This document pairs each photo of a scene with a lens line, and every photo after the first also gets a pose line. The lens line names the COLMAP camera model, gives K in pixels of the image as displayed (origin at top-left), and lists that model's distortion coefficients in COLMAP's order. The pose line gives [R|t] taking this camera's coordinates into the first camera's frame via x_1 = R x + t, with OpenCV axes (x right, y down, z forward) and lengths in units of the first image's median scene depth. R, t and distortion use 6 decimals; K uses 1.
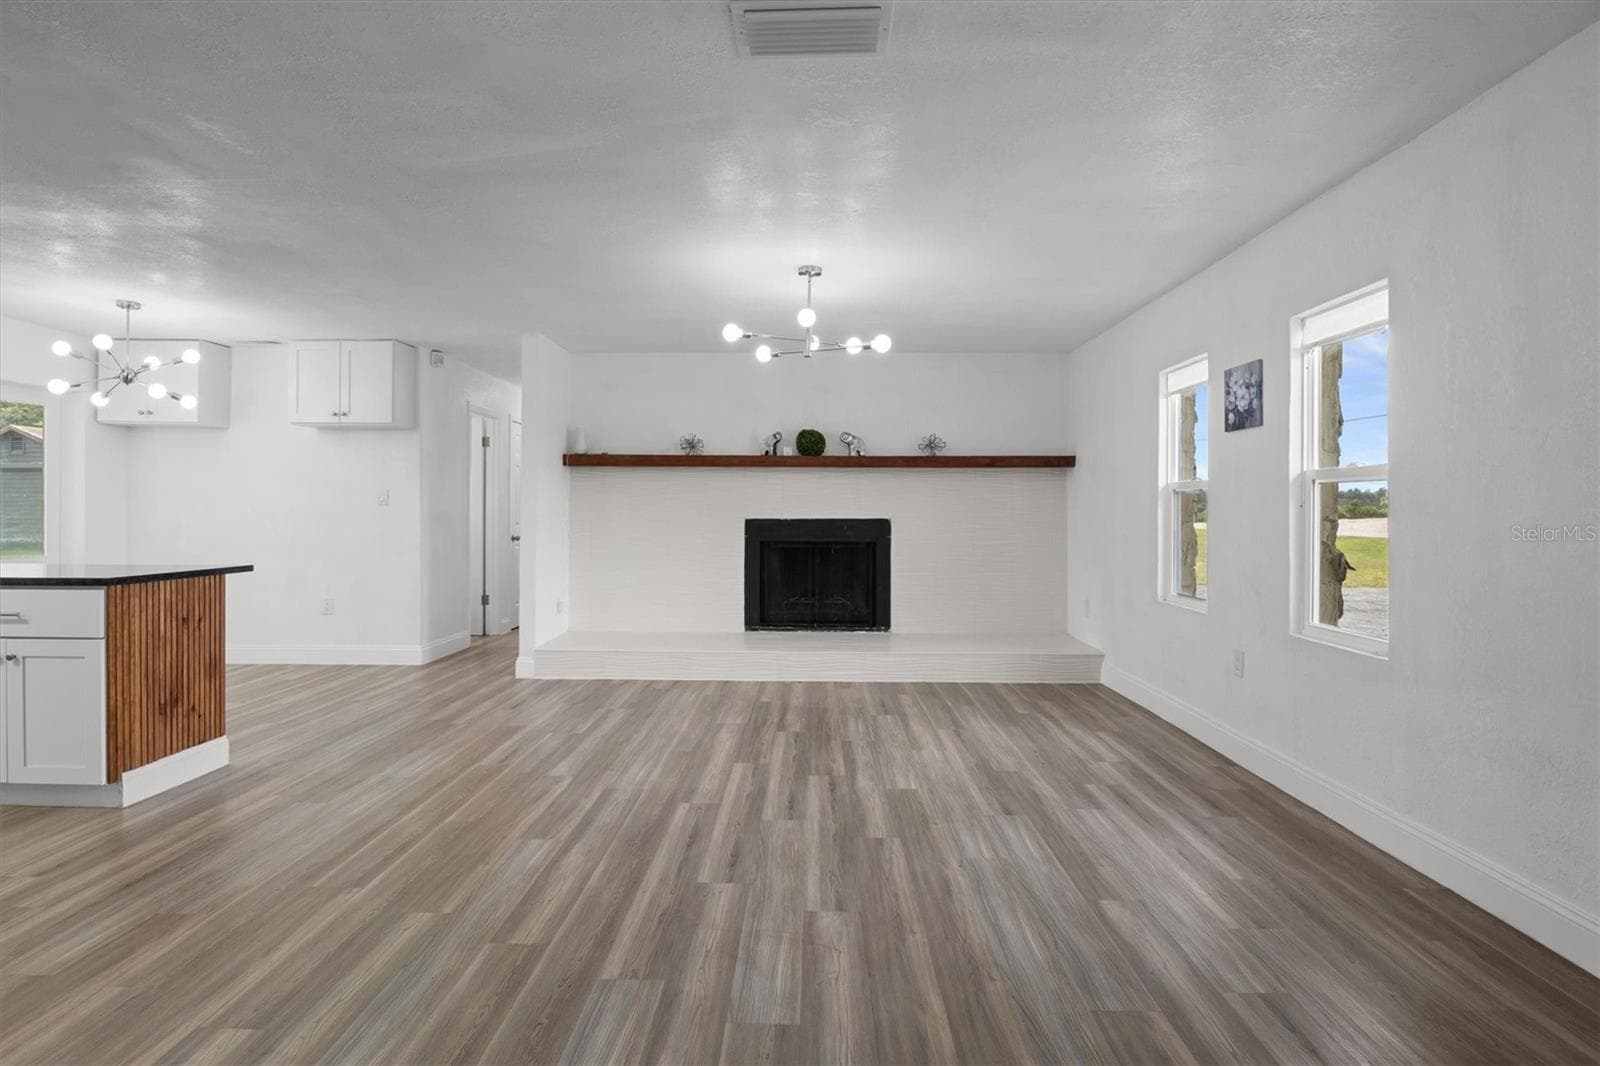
lens RADIAL K [[794.9, 0, 803.4], [0, 794.9, 513.7], [0, 0, 1]] dist [-0.016373, -0.001916]
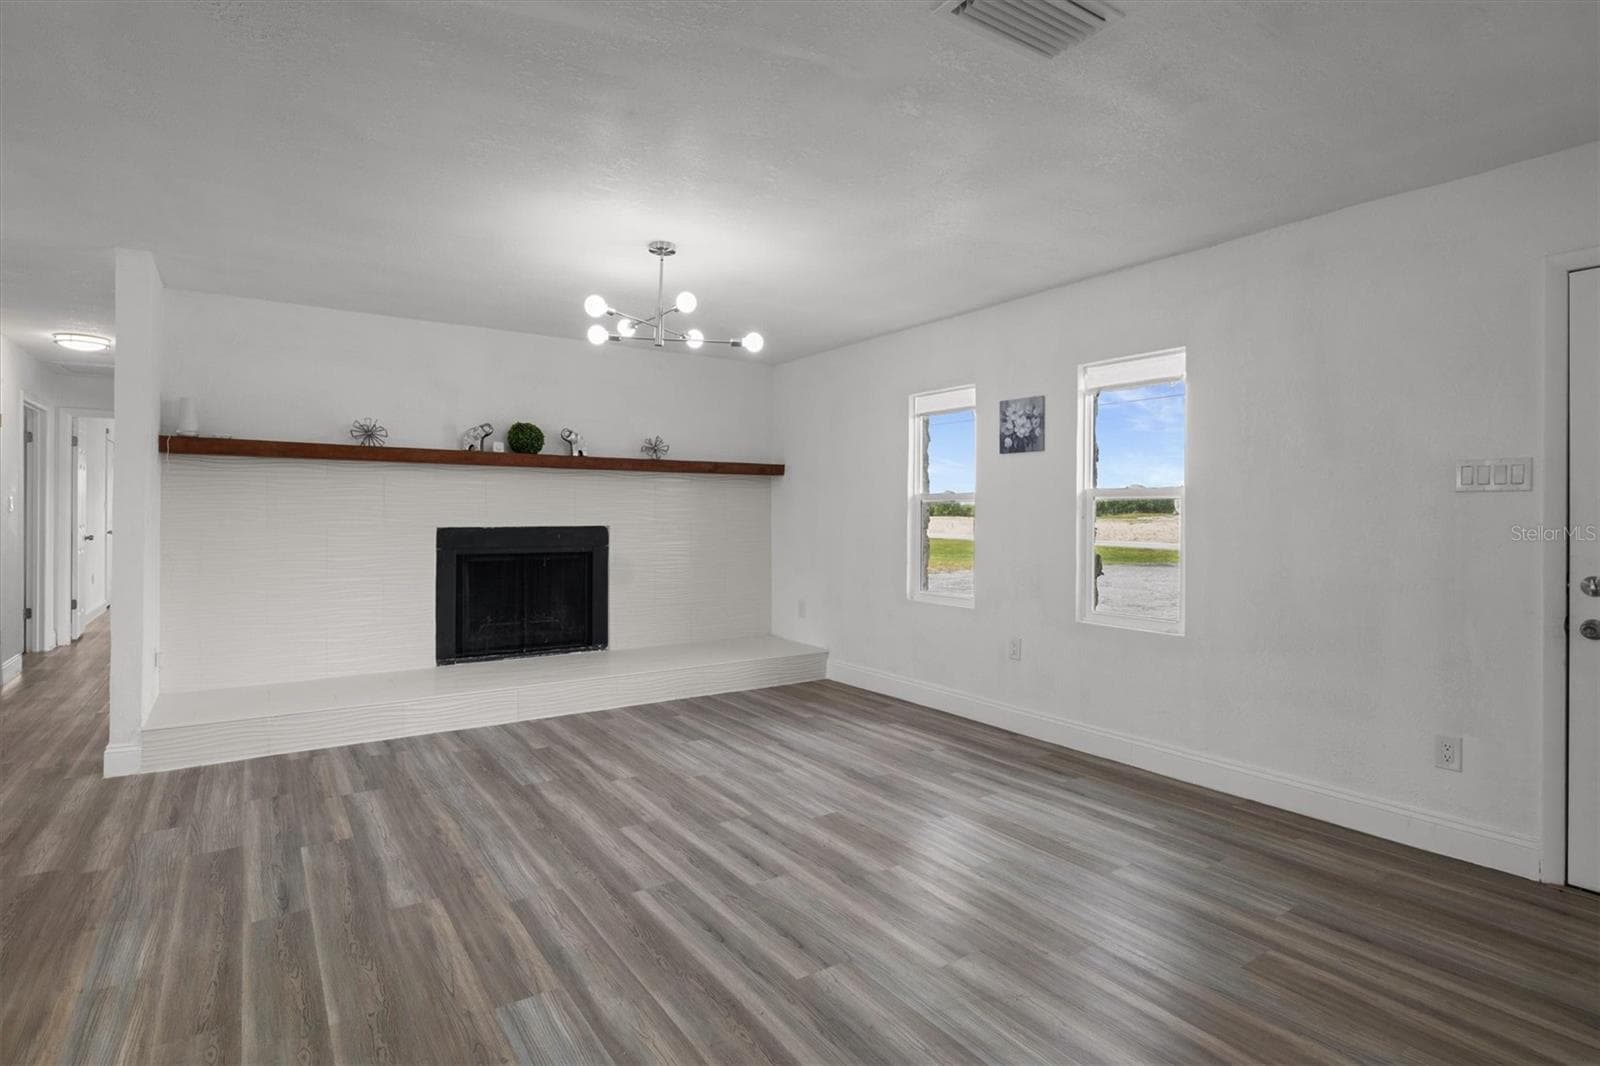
lens RADIAL K [[794.9, 0, 803.4], [0, 794.9, 513.7], [0, 0, 1]] dist [-0.016373, -0.001916]
pose [[0.813092, -0.000281, 0.582134, -0.401383], [-0.000900, 0.999998, 0.001740, -0.015765], [-0.582134, -0.001939, 0.813091, 0.212342]]
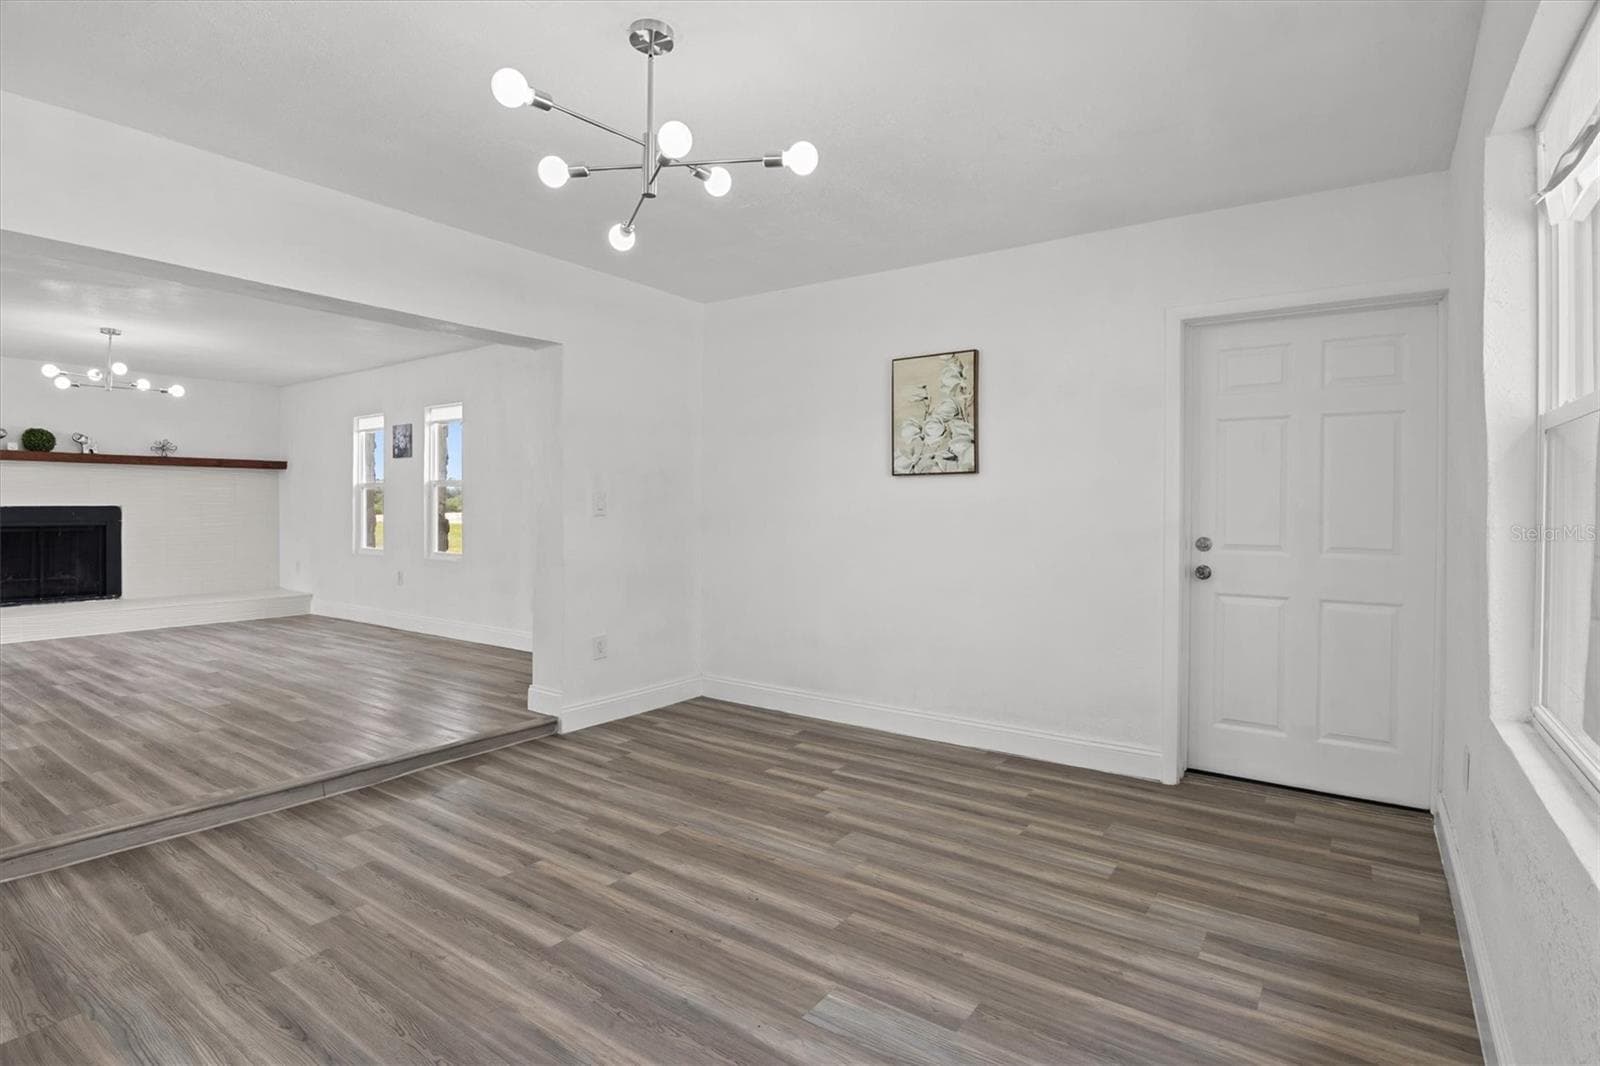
lens RADIAL K [[794.9, 0, 803.4], [0, 794.9, 513.7], [0, 0, 1]] dist [-0.016373, -0.001916]
pose [[0.559578, -0.008867, 0.828730, -0.505724], [0.002289, 0.999955, 0.009154, 0.016276], [-0.828774, -0.003225, 0.559574, -0.905775]]
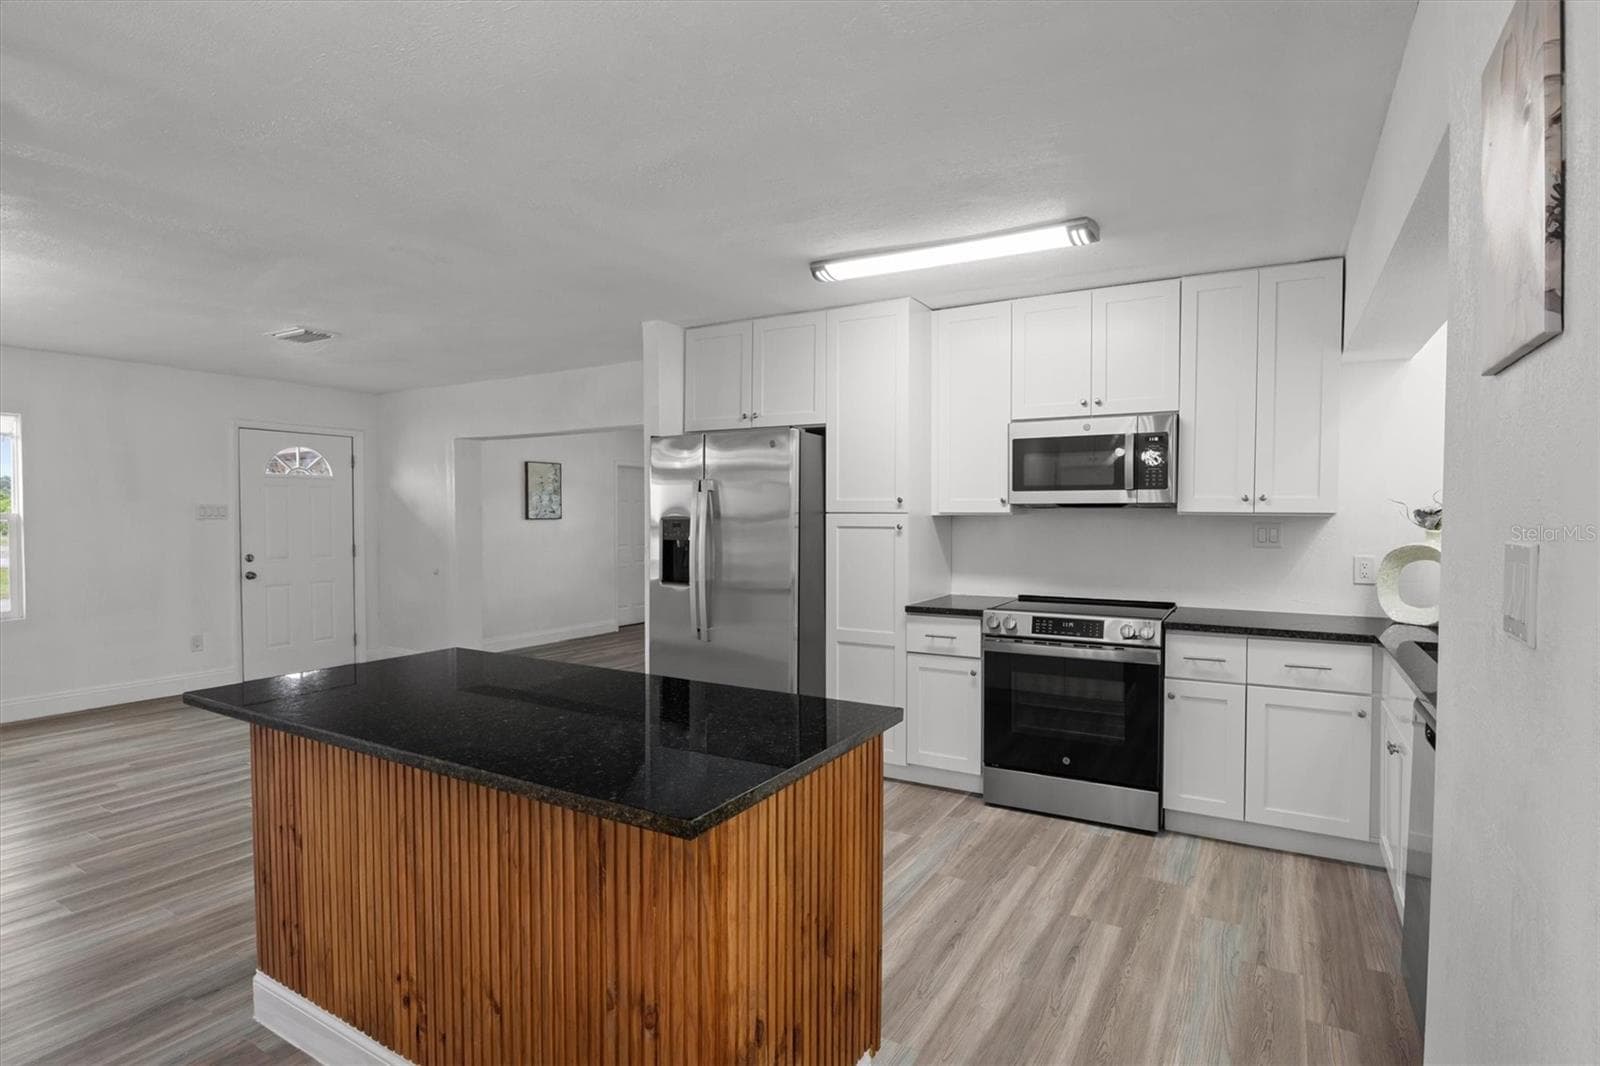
lens RADIAL K [[794.9, 0, 803.4], [0, 794.9, 513.7], [0, 0, 1]] dist [-0.016373, -0.001916]
pose [[-0.869245, -0.004753, 0.494359, -1.310728], [-0.002435, 0.999983, 0.005332, -0.059217], [-0.494375, 0.003431, -0.869242, 1.242730]]
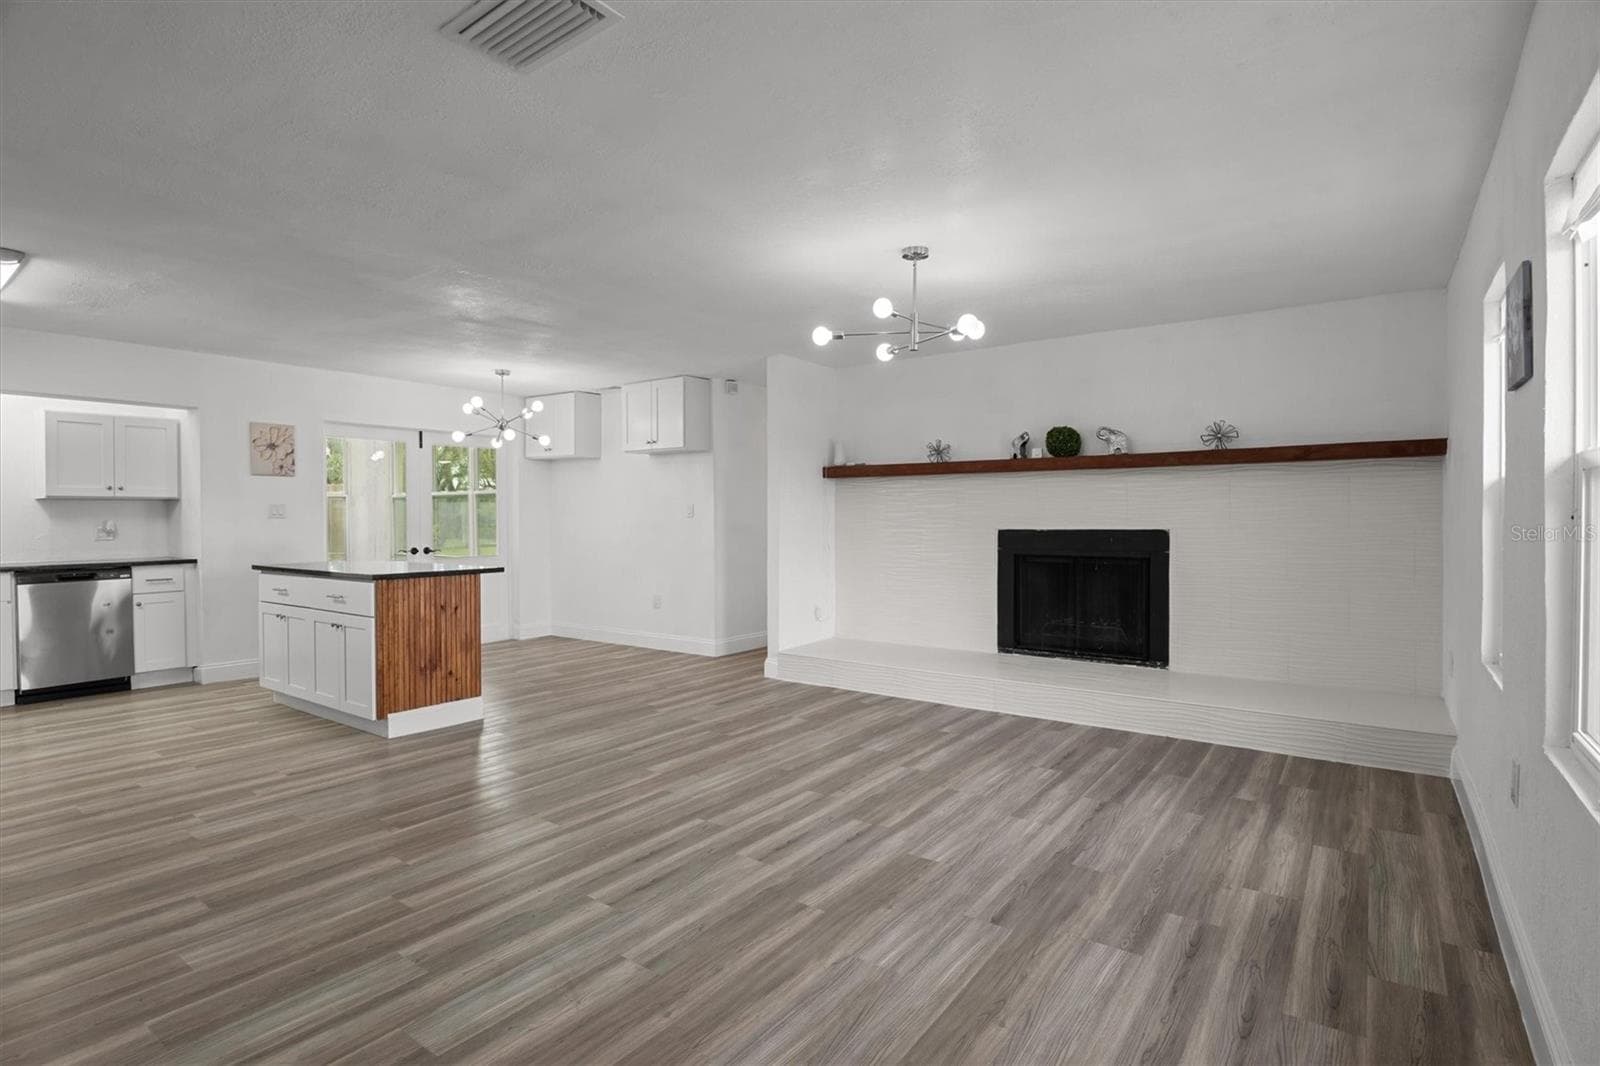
lens RADIAL K [[794.9, 0, 803.4], [0, 794.9, 513.7], [0, 0, 1]] dist [-0.016373, -0.001916]
pose [[0.819512, -0.009245, -0.572988, 0.445773], [0.006012, 0.999954, -0.007536, -0.009620], [0.573031, 0.002731, 0.819529, 0.214394]]
